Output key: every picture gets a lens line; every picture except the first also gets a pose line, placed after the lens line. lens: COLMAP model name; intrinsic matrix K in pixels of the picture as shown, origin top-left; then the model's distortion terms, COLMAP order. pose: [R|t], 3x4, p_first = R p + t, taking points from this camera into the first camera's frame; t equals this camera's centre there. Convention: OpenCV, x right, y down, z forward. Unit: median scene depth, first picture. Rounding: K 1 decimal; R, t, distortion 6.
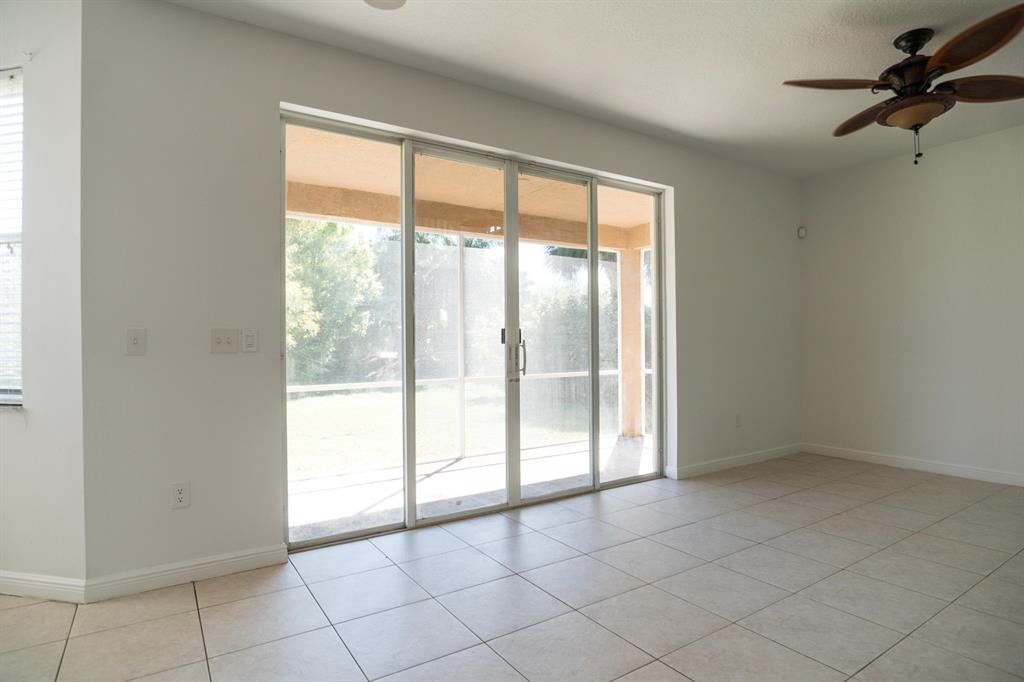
lens RADIAL K [[547.3, 0, 512.0], [0, 547.3, 341.0], [0, 0, 1]] dist [-0.028653, 0.001578]
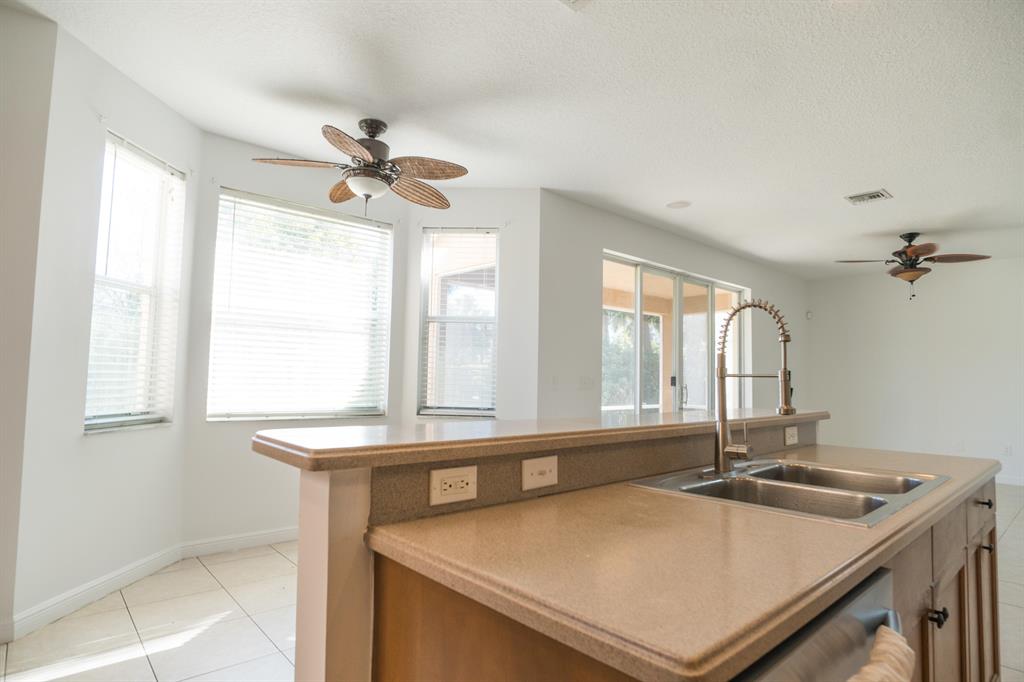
lens RADIAL K [[547.3, 0, 512.0], [0, 547.3, 341.0], [0, 0, 1]] dist [-0.028653, 0.001578]
pose [[0.987961, 0.036418, 0.150353, -0.764599], [-0.026734, 0.997466, -0.065937, -0.008894], [-0.152373, 0.061124, 0.986431, -0.553144]]
